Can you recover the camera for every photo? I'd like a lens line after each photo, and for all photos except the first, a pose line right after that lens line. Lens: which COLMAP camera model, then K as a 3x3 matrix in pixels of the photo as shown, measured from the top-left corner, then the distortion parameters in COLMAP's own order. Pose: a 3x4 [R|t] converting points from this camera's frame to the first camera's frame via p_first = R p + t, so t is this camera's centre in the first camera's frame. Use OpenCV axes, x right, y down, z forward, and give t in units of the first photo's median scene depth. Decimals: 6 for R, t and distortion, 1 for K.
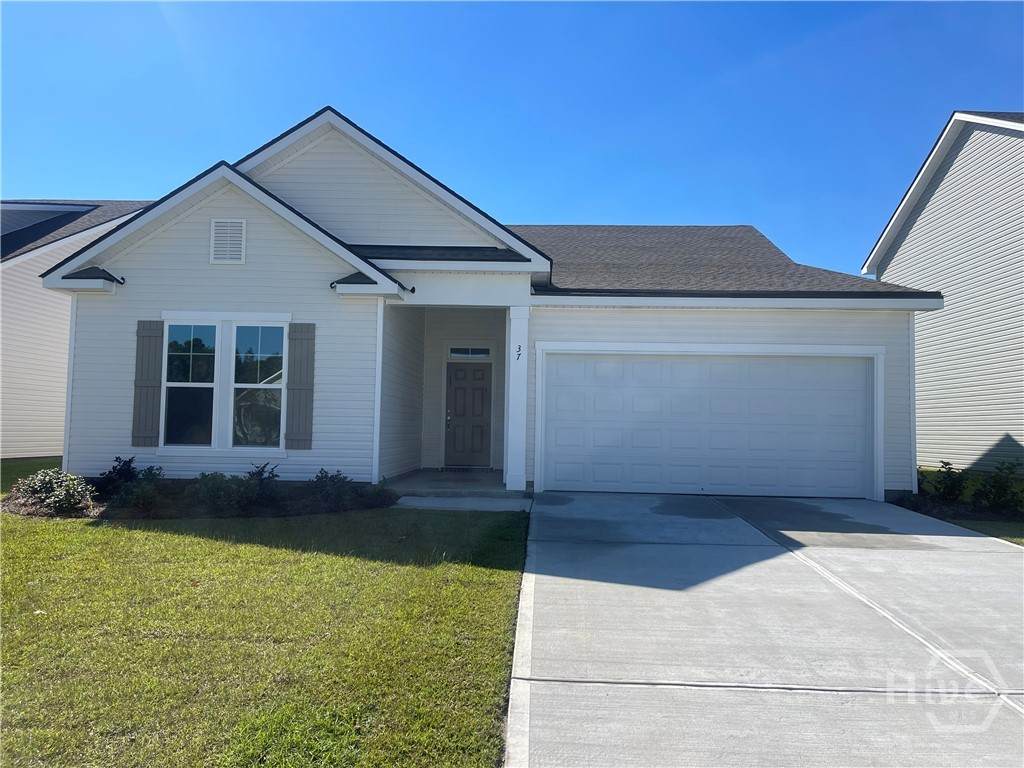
lens RADIAL K [[765.7, 0, 523.3], [0, 765.7, 380.8], [0, 0, 1]] dist [0.081126, -0.106539]
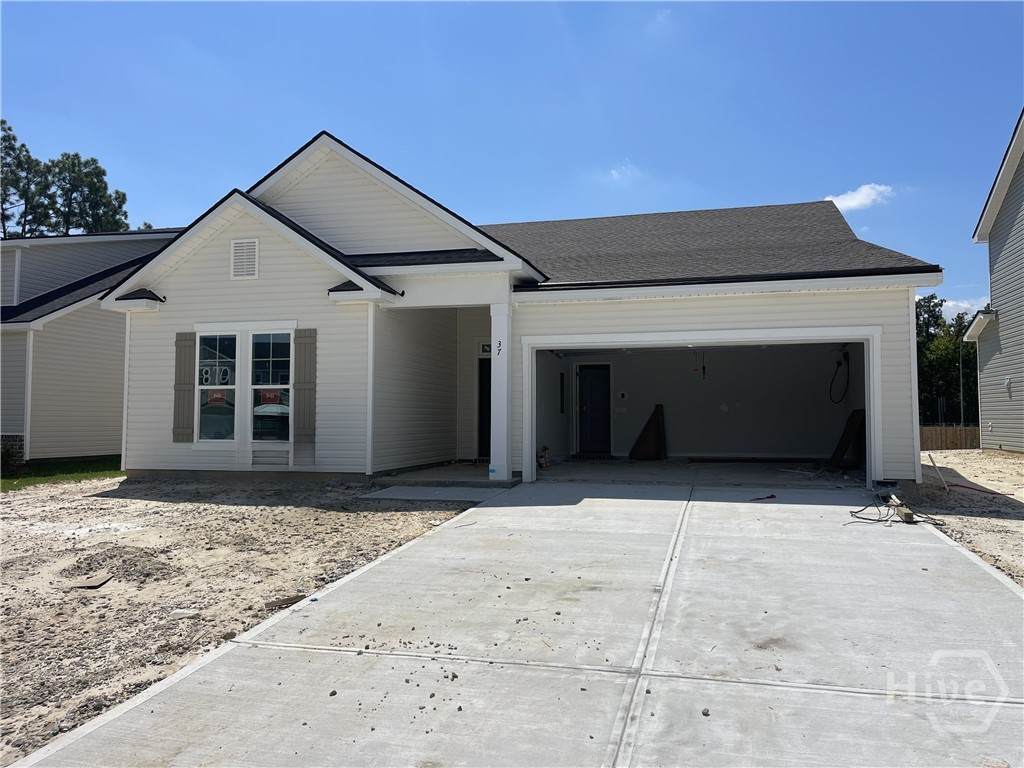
lens RADIAL K [[765.7, 0, 523.3], [0, 765.7, 380.8], [0, 0, 1]] dist [0.081126, -0.106539]
pose [[0.975211, -0.028942, -0.219377, 0.257632], [0.030774, 0.999514, 0.004940, 0.003478], [0.219127, -0.011569, 0.975628, -0.012600]]
